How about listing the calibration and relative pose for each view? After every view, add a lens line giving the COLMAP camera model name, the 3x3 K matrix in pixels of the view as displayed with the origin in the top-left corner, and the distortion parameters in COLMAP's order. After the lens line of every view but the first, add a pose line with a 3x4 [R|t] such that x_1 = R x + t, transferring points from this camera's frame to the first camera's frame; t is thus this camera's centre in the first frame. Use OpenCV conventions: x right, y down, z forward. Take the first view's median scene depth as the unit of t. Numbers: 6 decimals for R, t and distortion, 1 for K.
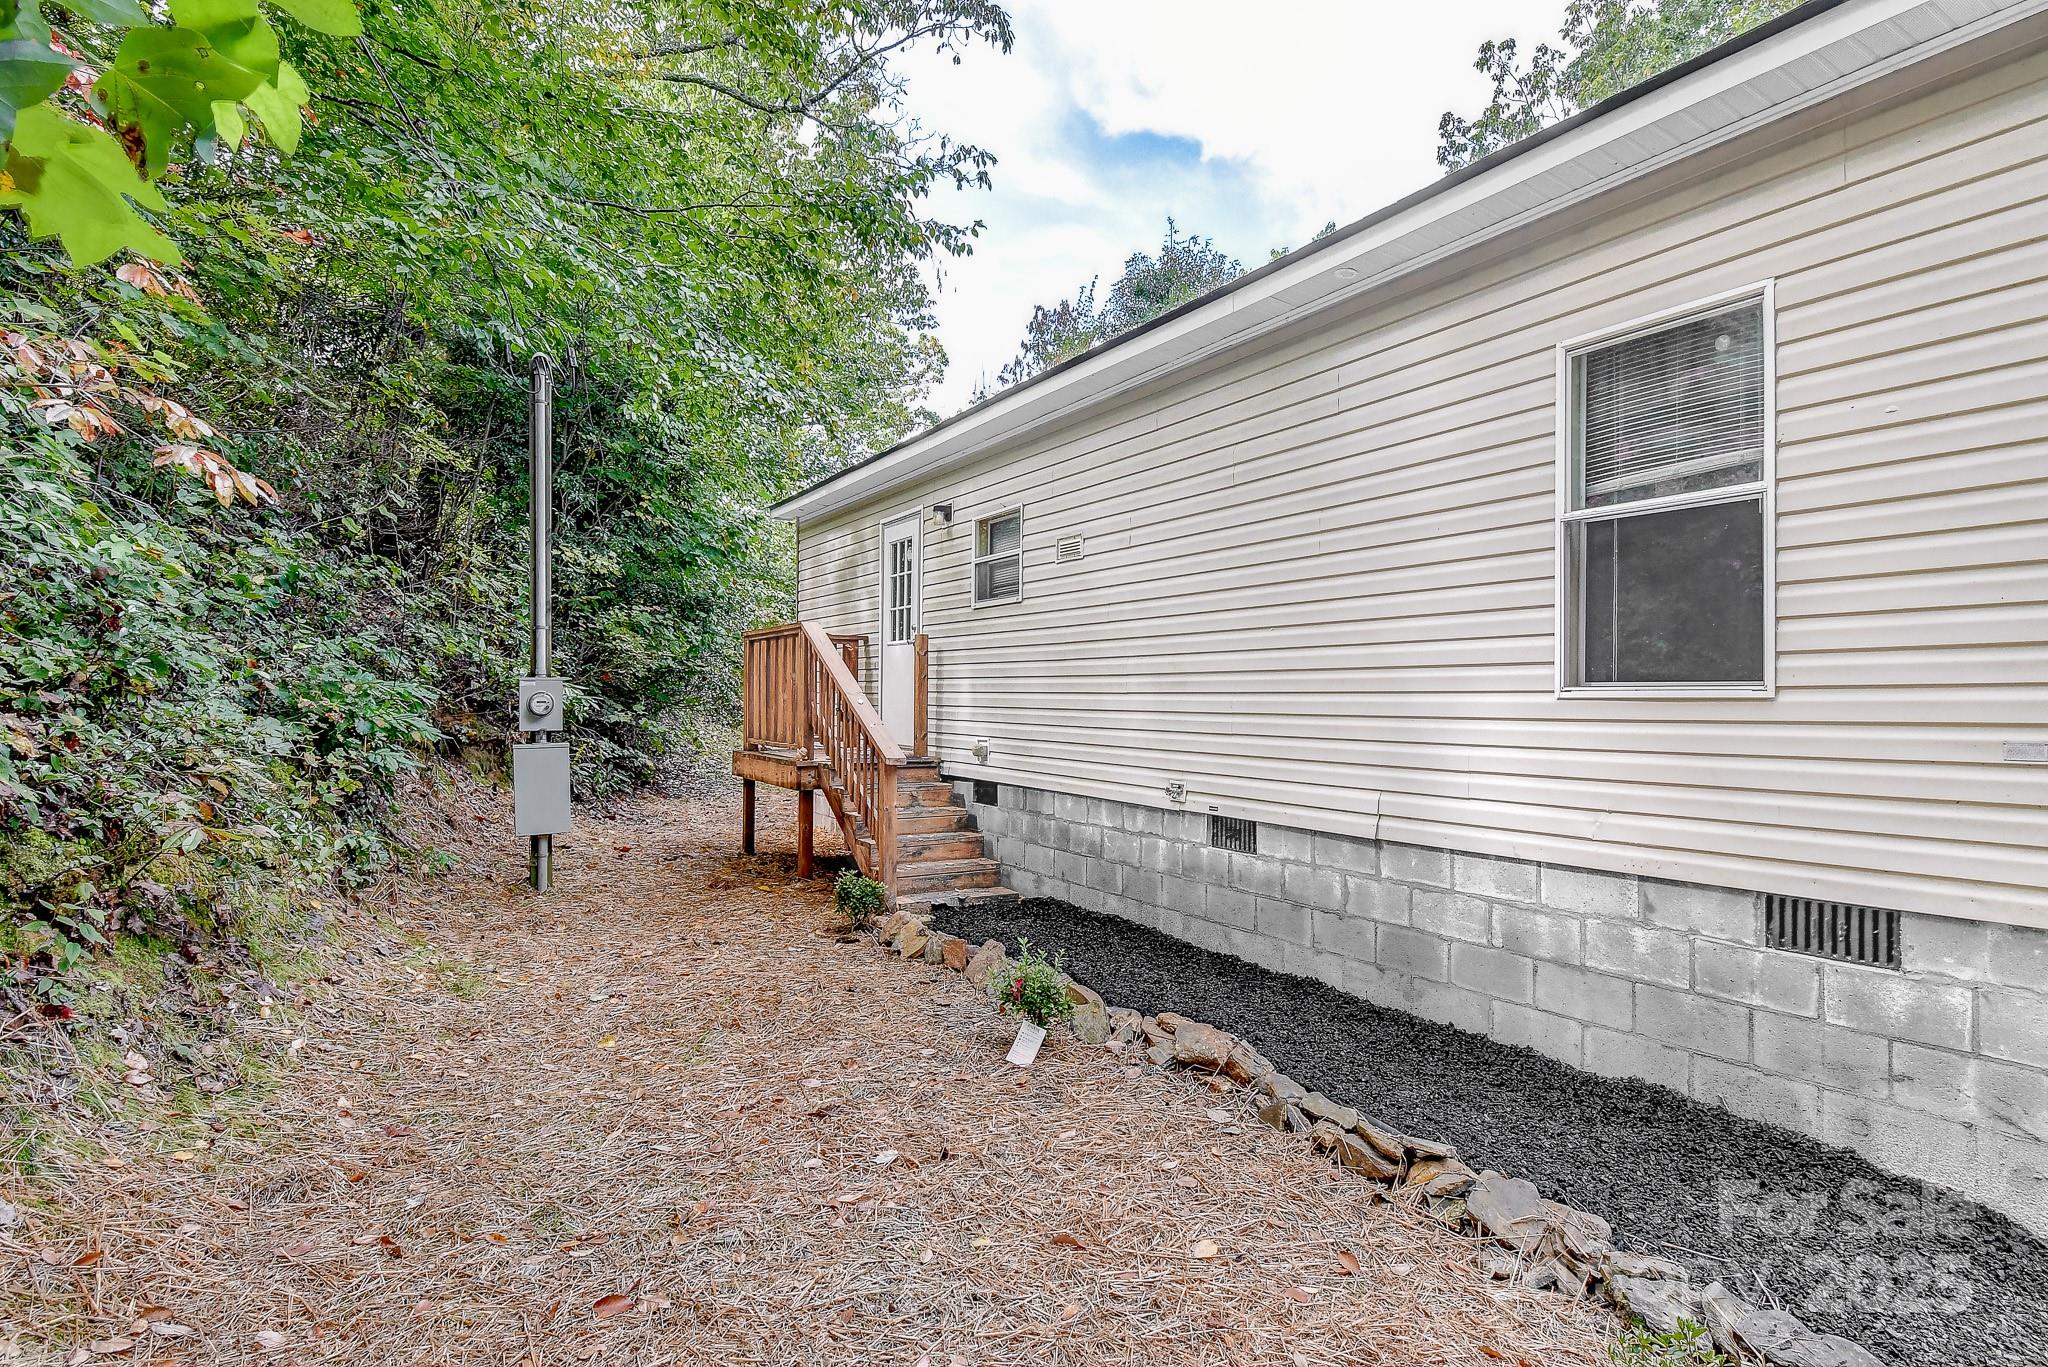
lens RADIAL K [[1134.0, 0, 1024.0], [0, 1134.0, 683.5], [0, 0, 1]] dist [0.002925, 0.000256]
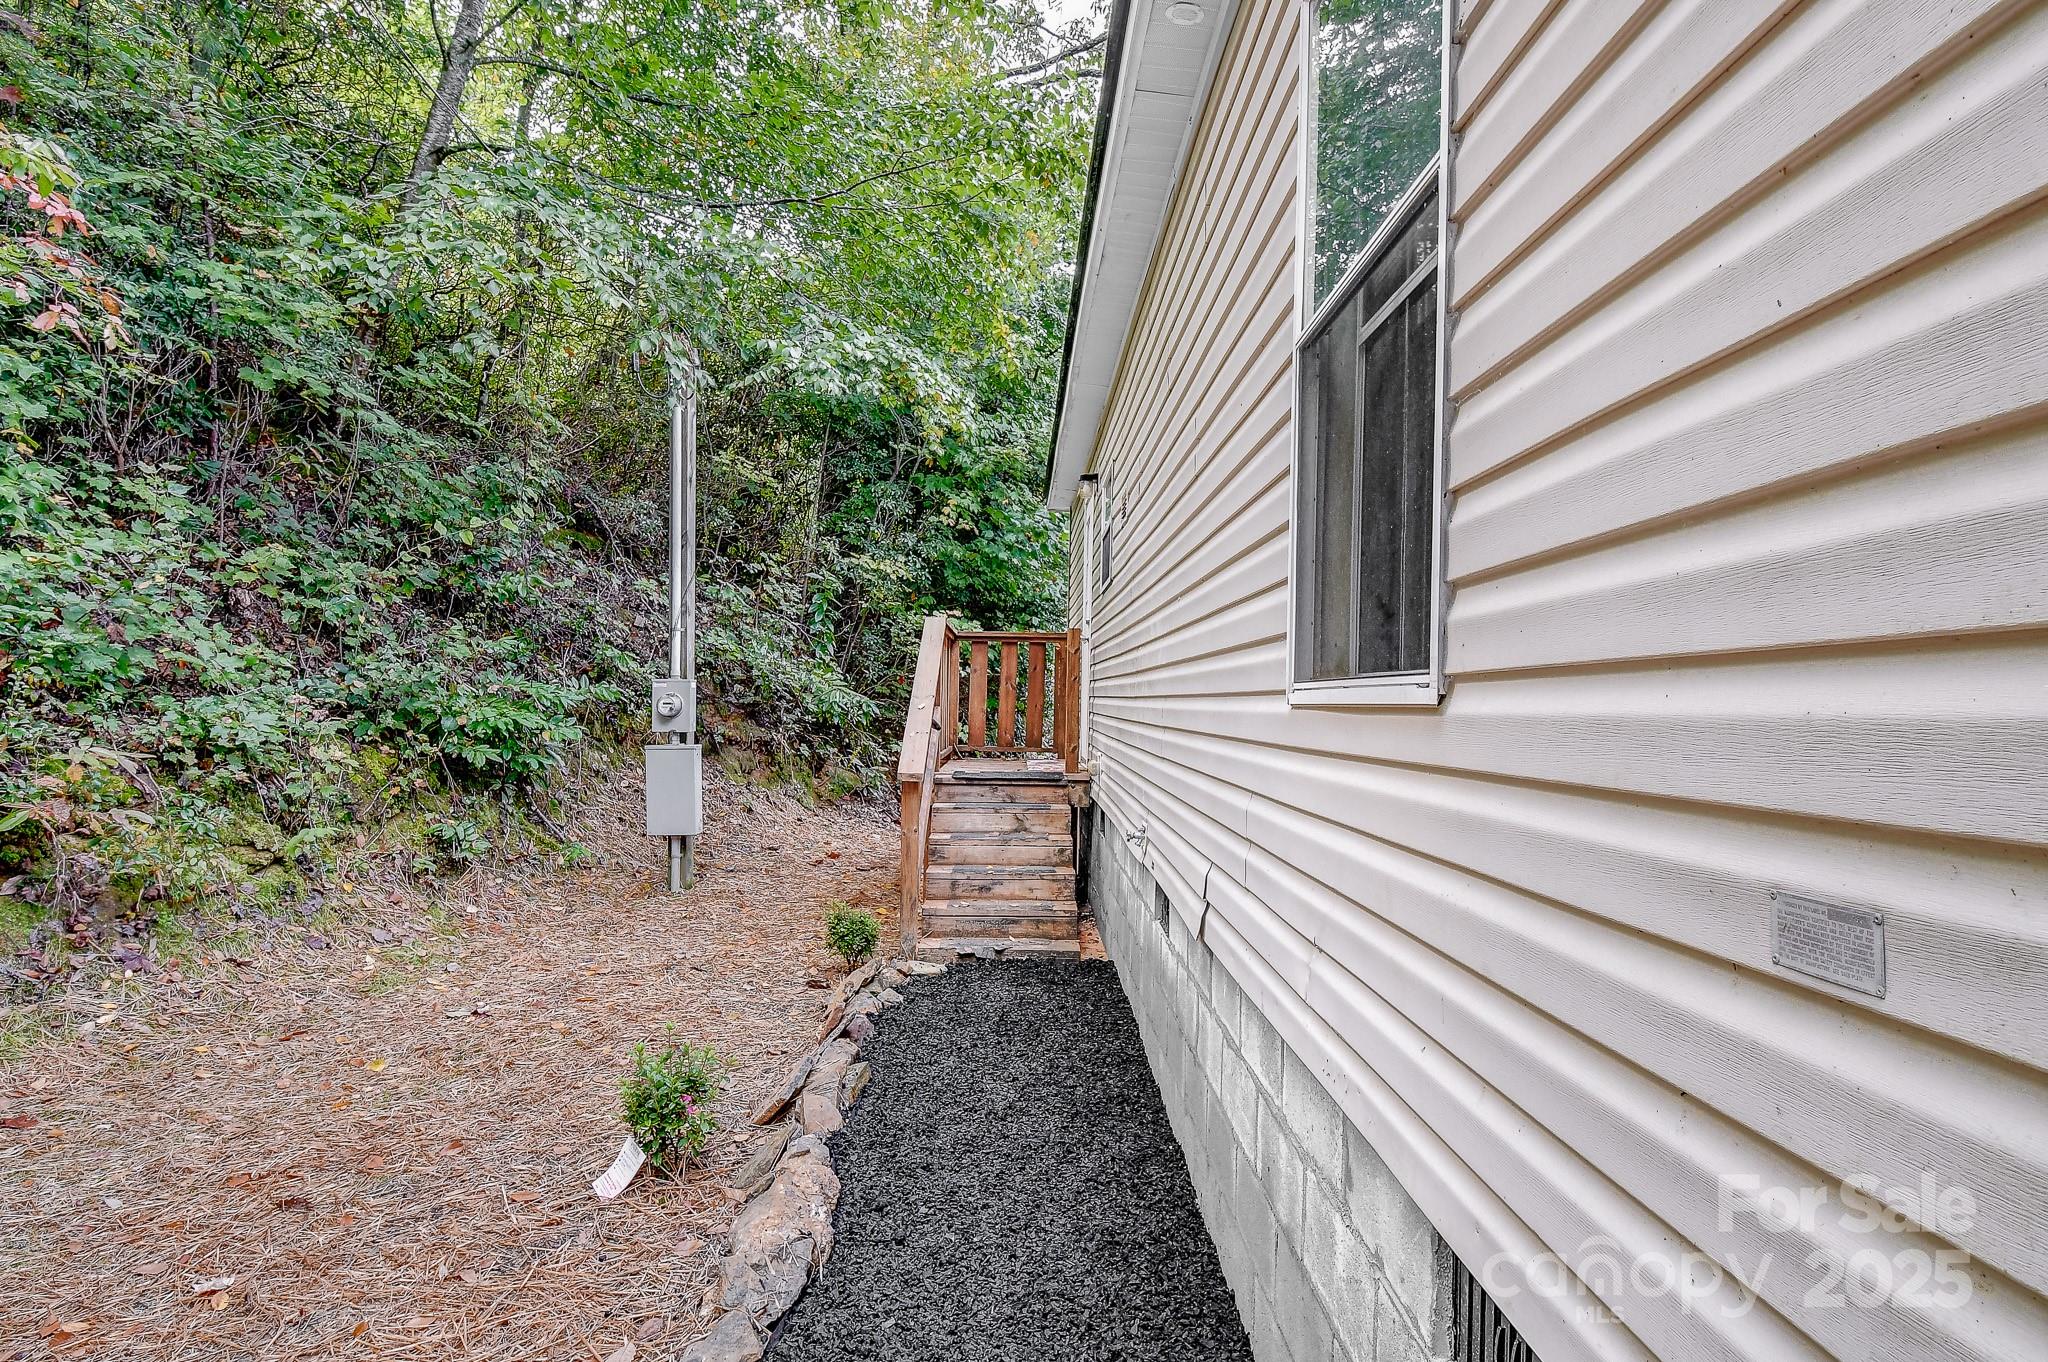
lens RADIAL K [[1134.0, 0, 1024.0], [0, 1134.0, 681.0], [0, 0, 1]] dist [0.002925, 0.000256]
pose [[0.869136, 0.001862, -0.494569, 0.356918], [-0.007902, 0.999918, -0.010124, 0.004488], [0.494509, 0.012707, 0.869079, 0.291854]]
